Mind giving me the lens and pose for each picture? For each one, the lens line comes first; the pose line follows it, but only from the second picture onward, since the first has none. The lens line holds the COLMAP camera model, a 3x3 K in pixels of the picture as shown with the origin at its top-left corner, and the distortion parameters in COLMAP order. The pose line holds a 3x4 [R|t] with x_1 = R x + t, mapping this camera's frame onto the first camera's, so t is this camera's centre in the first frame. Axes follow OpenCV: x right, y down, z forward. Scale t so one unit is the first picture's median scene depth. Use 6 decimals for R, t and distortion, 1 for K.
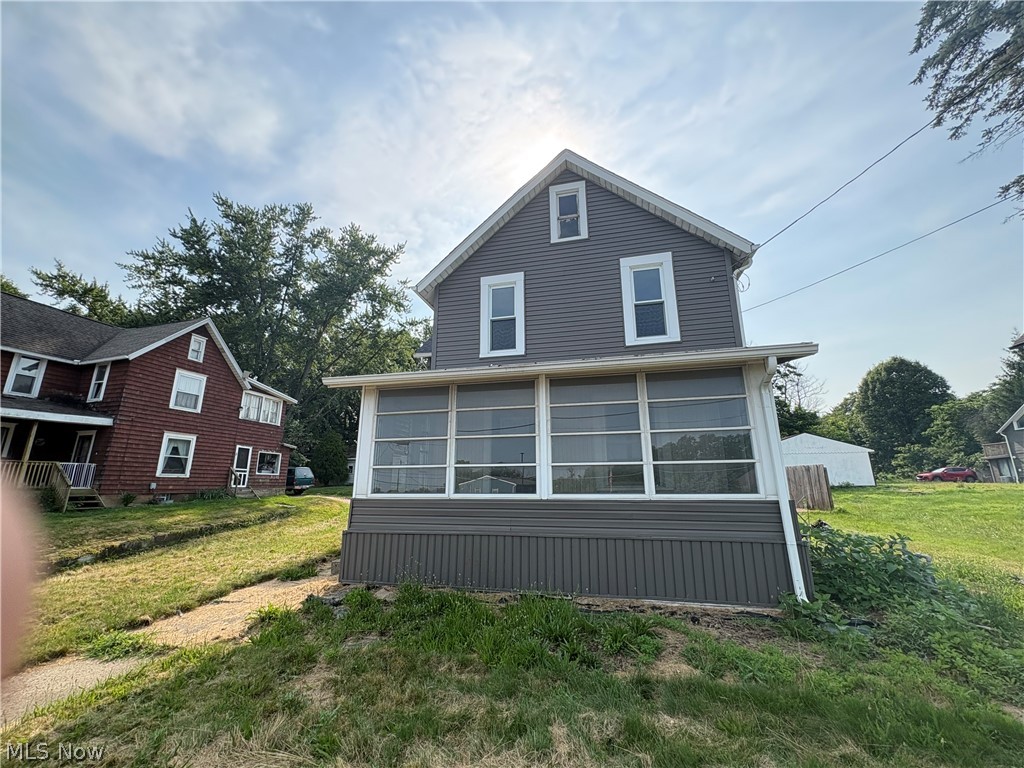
lens RADIAL K [[408.1, 0, 515.8], [0, 408.1, 383.5], [0, 0, 1]] dist [0.001533, 0.000602]
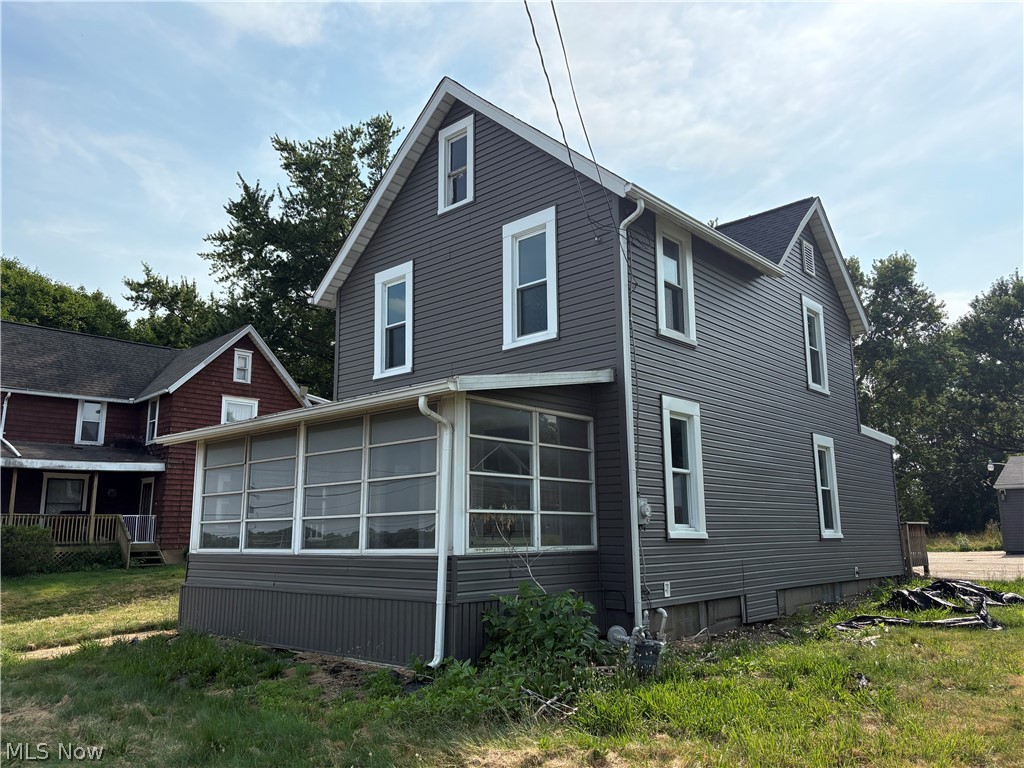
lens RADIAL K [[770.0, 0, 508.6], [0, 770.0, 388.6], [0, 0, 1]] dist [0.060878, -0.069160]
pose [[0.880752, -0.093679, -0.464220, 0.457278], [0.120880, 0.992240, 0.029110, -0.031651], [0.457891, -0.081753, 0.885241, -0.115411]]
